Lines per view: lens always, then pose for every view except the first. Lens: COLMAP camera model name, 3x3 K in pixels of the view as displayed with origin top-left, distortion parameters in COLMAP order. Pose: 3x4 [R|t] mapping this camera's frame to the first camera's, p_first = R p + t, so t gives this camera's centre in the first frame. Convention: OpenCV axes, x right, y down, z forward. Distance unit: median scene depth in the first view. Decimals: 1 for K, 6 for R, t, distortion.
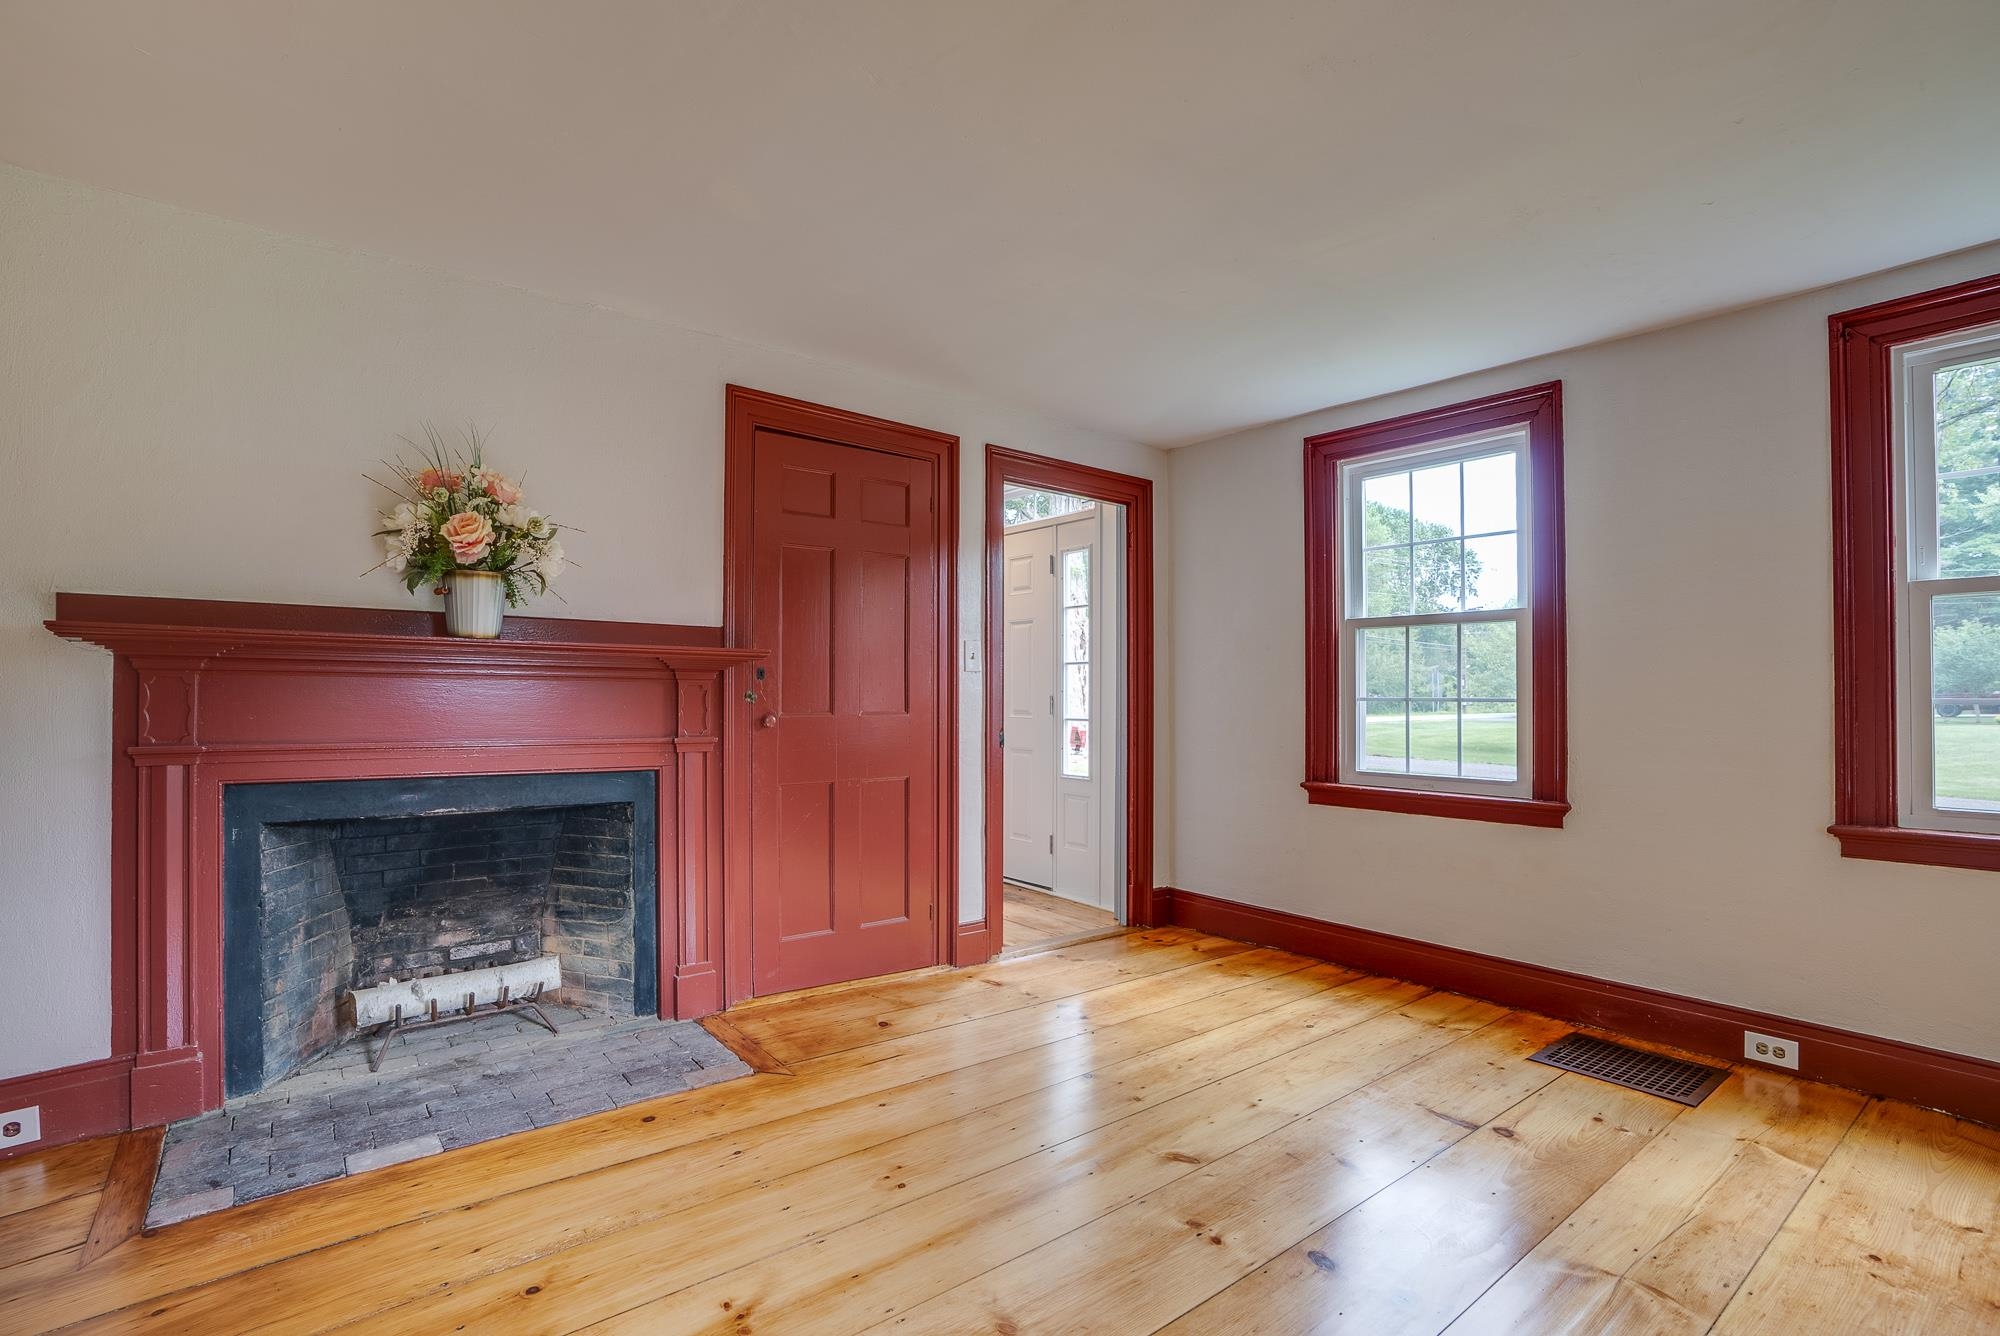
lens RADIAL K [[960.1, 0, 1000.9], [0, 960.1, 671.2], [0, 0, 1]] dist [-0.025924, 0.002972]
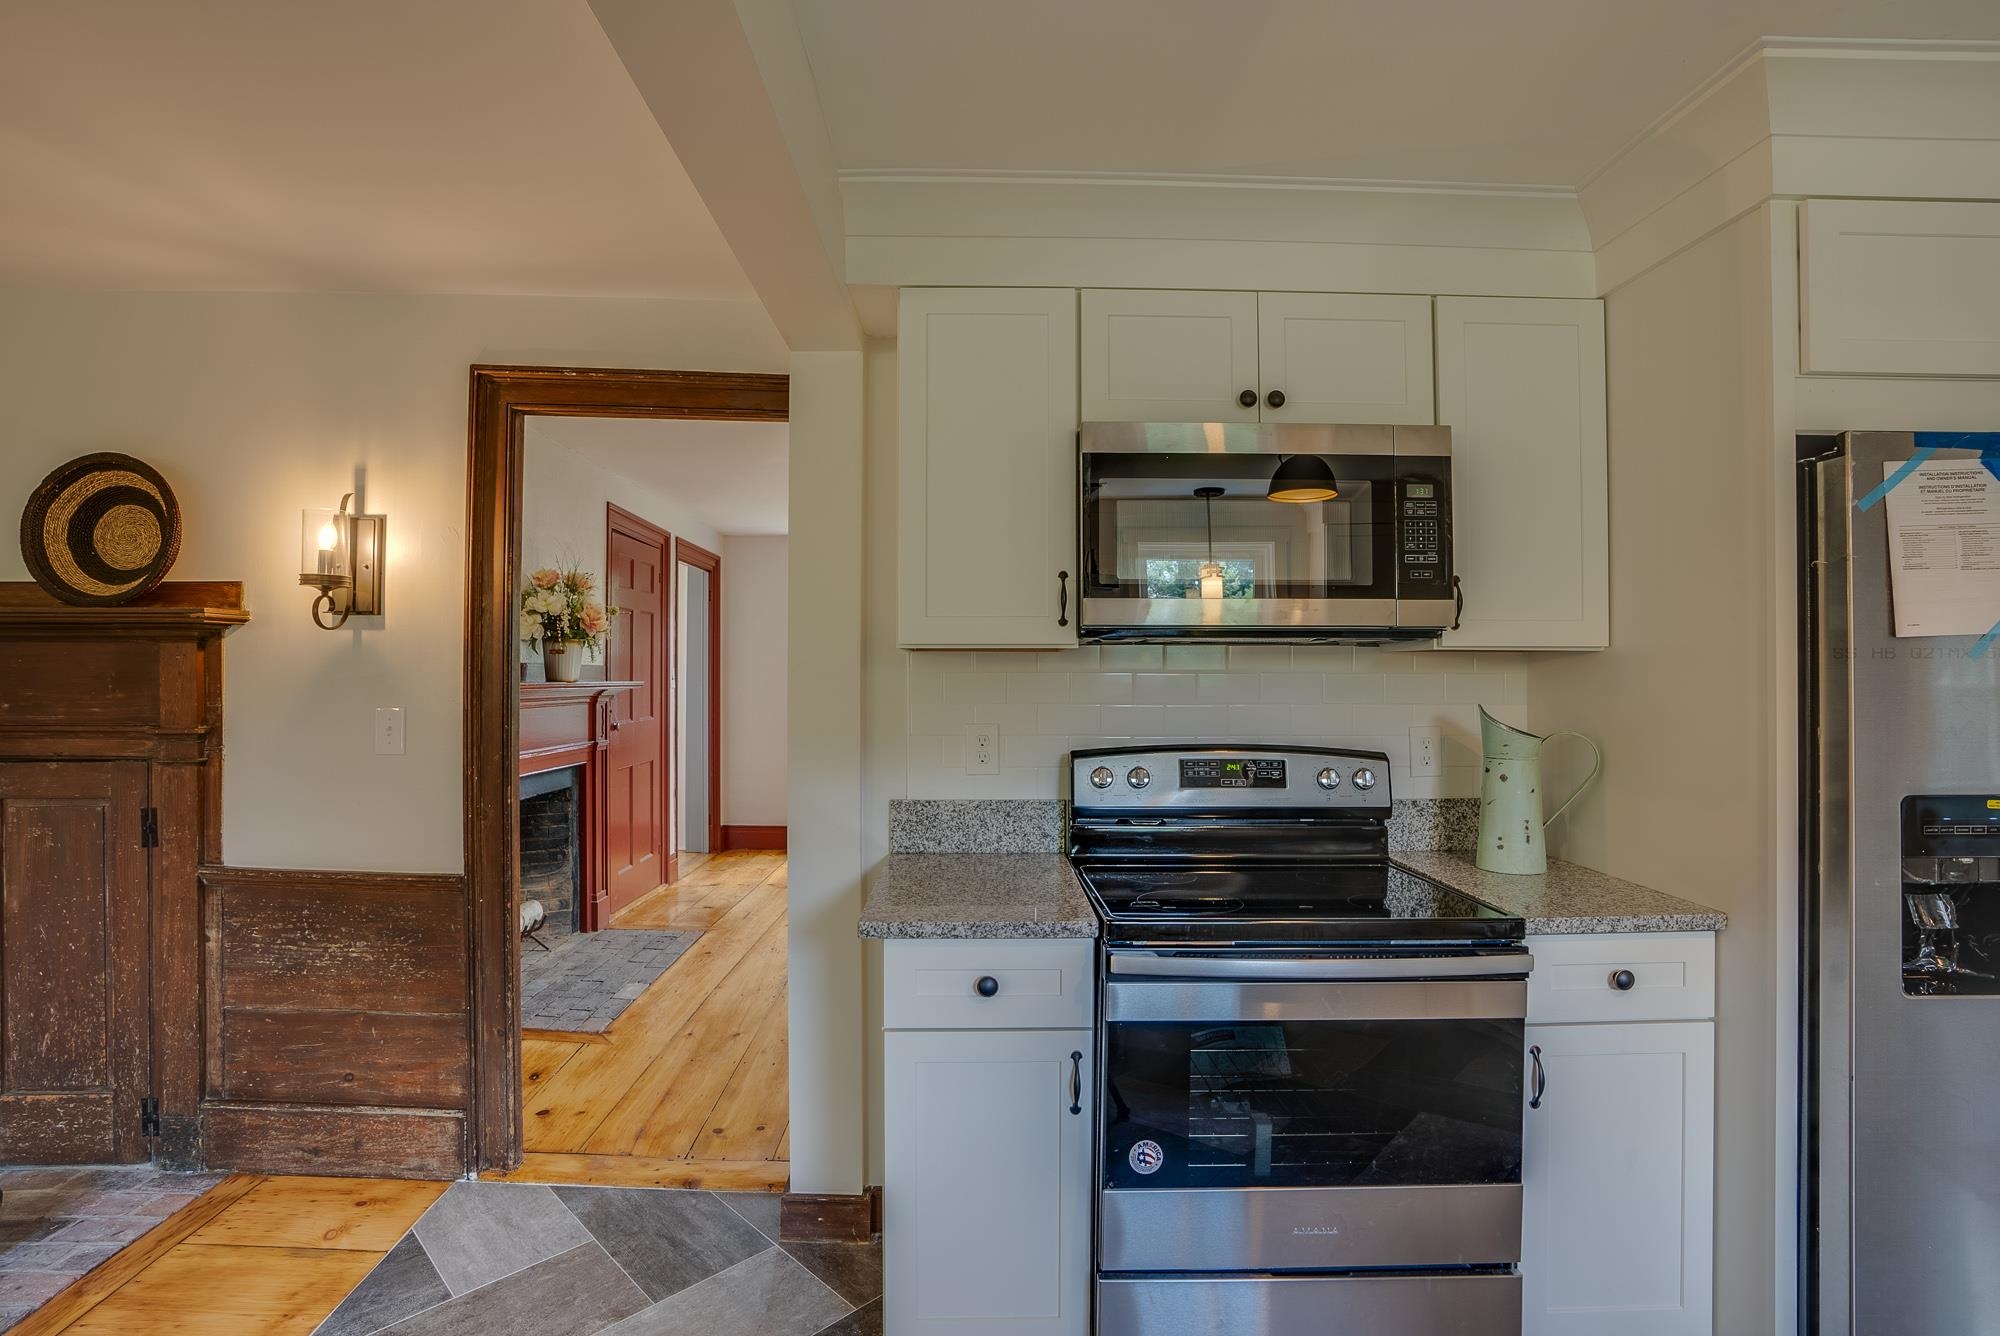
lens RADIAL K [[960.8, 0, 996.7], [0, 960.8, 655.4], [0, 0, 1]] dist [-0.020996, 0.008700]
pose [[0.618515, 0.006323, 0.785748, -1.128923], [-0.006088, 0.999976, -0.003255, -0.062603], [-0.785750, -0.002771, 0.618538, -0.410611]]
